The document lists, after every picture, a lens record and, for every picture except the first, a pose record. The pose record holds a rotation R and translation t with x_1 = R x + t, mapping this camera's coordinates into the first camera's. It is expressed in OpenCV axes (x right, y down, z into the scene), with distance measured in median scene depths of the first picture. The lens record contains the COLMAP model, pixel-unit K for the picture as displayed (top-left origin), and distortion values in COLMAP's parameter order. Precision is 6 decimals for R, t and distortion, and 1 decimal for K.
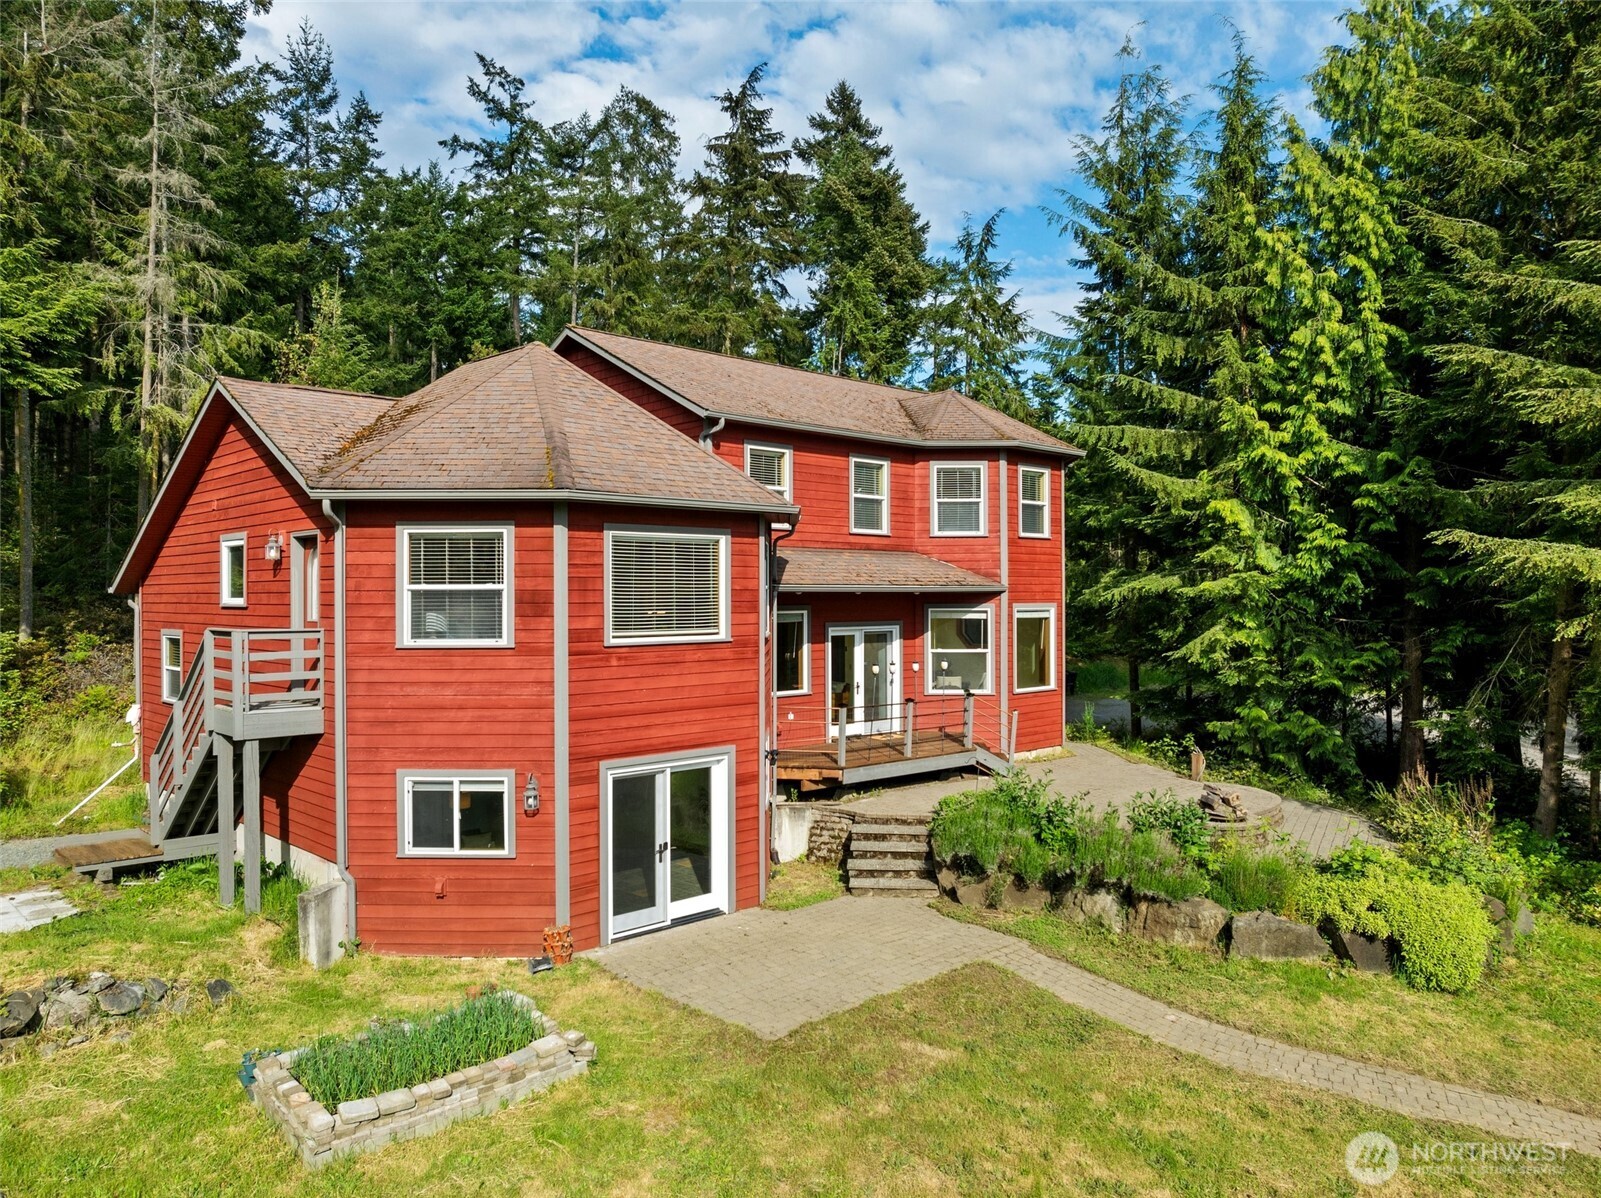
lens RADIAL K [[1123.2, 0, 800.5], [0, 1123.2, 599.0], [0, 0, 1]] dist [-0.036960, 0.006540]
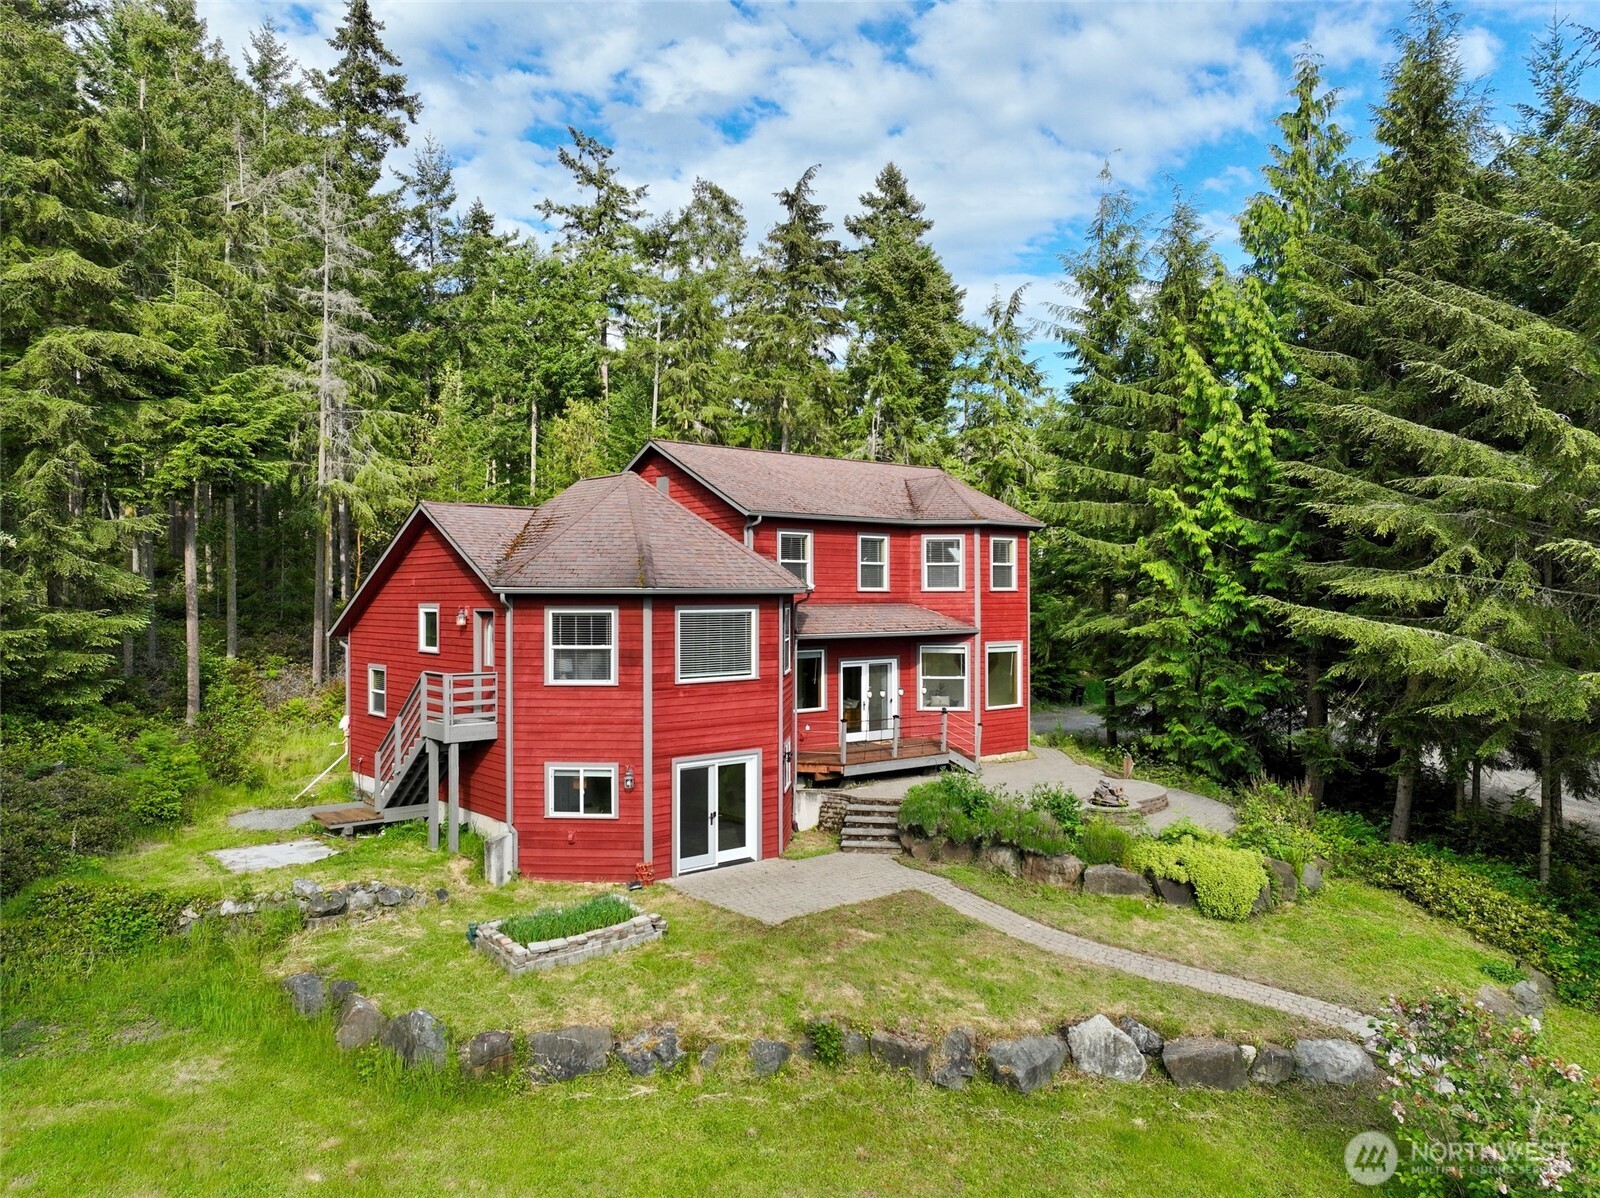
lens RADIAL K [[1128.9, 0, 800.0], [0, 1128.9, 599.0], [0, 0, 1]] dist [0.008619, 0.000414]
pose [[0.997403, 0.000920, -0.072020, 0.072464], [-0.000827, 0.999999, 0.001316, -0.051257], [0.072021, -0.001252, 0.997402, -0.359999]]
